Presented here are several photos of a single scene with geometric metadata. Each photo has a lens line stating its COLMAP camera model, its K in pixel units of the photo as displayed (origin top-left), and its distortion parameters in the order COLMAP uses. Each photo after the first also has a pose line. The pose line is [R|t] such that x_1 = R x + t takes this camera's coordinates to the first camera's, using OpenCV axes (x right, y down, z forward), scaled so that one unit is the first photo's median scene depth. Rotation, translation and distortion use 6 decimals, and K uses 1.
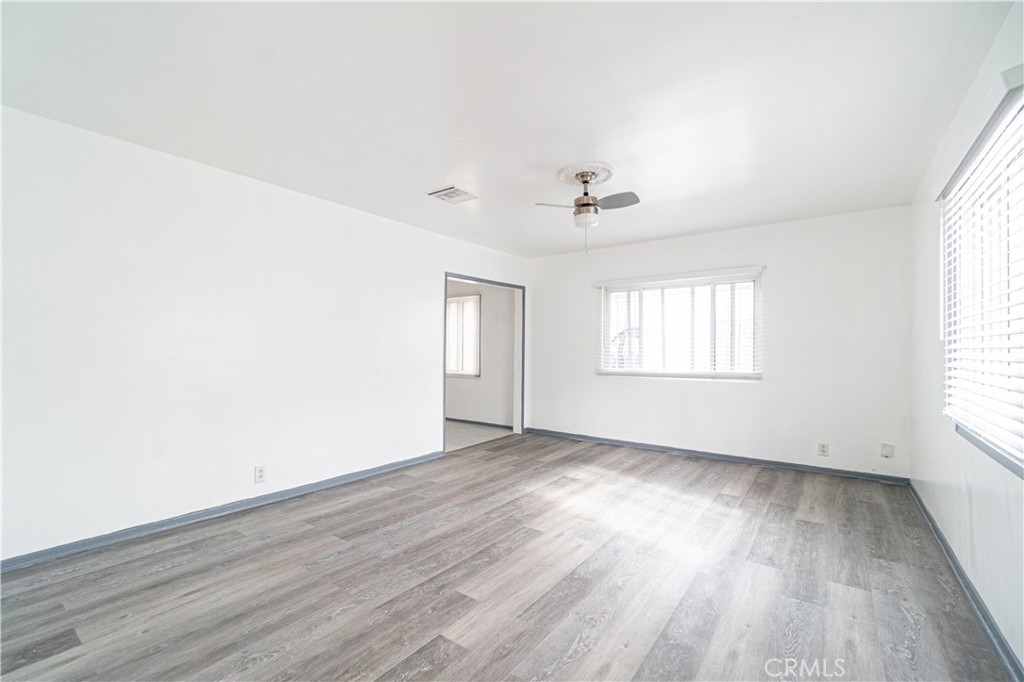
lens RADIAL K [[445.0, 0, 497.1], [0, 445.0, 344.0], [0, 0, 1]] dist [-0.000414, 0.000500]
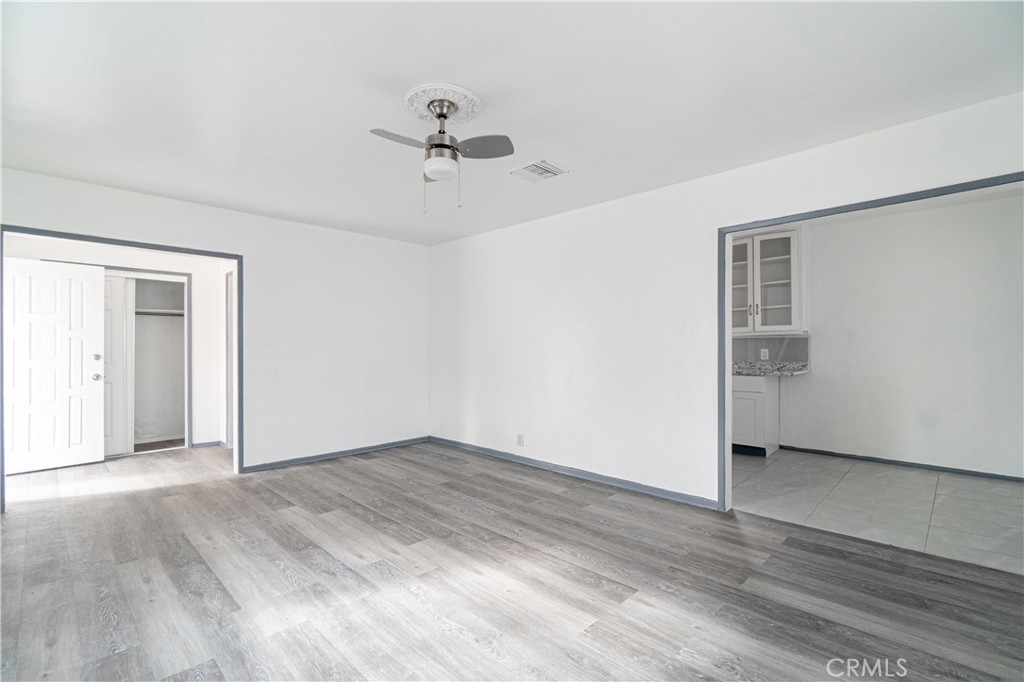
lens RADIAL K [[463.2, 0, 503.6], [0, 463.2, 345.0], [0, 0, 1]] dist [0.000123, -0.001467]
pose [[-0.136661, -0.009192, -0.990575, 0.957210], [0.013760, 0.999843, -0.011176, 0.013466], [0.990522, -0.015158, -0.136513, 1.224564]]
